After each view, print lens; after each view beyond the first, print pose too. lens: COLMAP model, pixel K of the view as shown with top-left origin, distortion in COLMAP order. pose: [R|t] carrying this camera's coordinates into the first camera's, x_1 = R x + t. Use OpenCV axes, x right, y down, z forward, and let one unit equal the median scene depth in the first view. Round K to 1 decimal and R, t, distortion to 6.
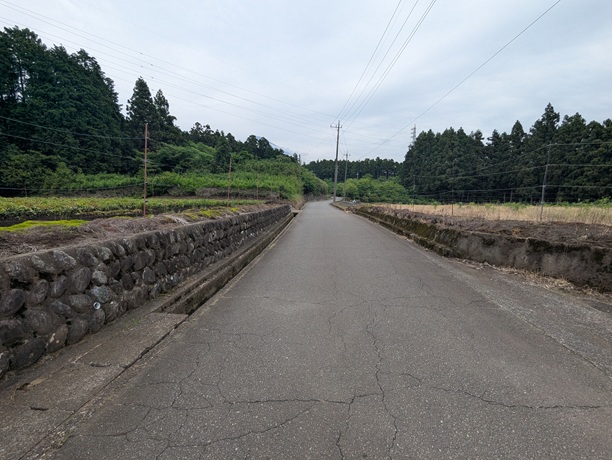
lens RADIAL K [[289.2, 0, 306.4], [0, 289.2, 228.8], [0, 0, 1]] dist [-0.002755, 0.000259]
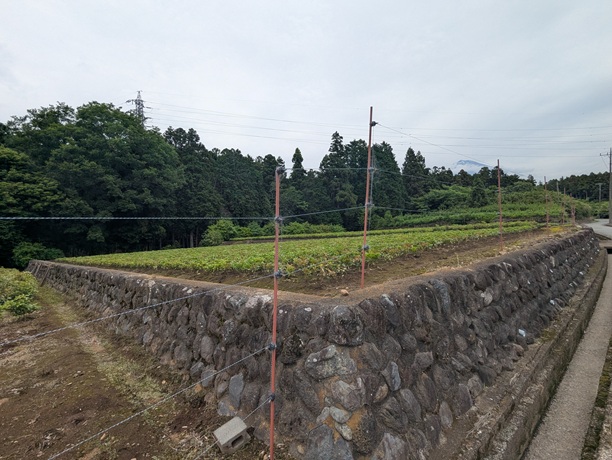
lens RADIAL K [[289.2, 0, 307.0], [0, 289.2, 231.3], [0, 0, 1]] dist [-0.002755, 0.000259]
pose [[0.776384, -0.048960, -0.628355, -0.085960], [-0.016910, 0.995001, -0.098422, 0.048880], [0.630033, 0.087038, 0.771675, -0.416799]]
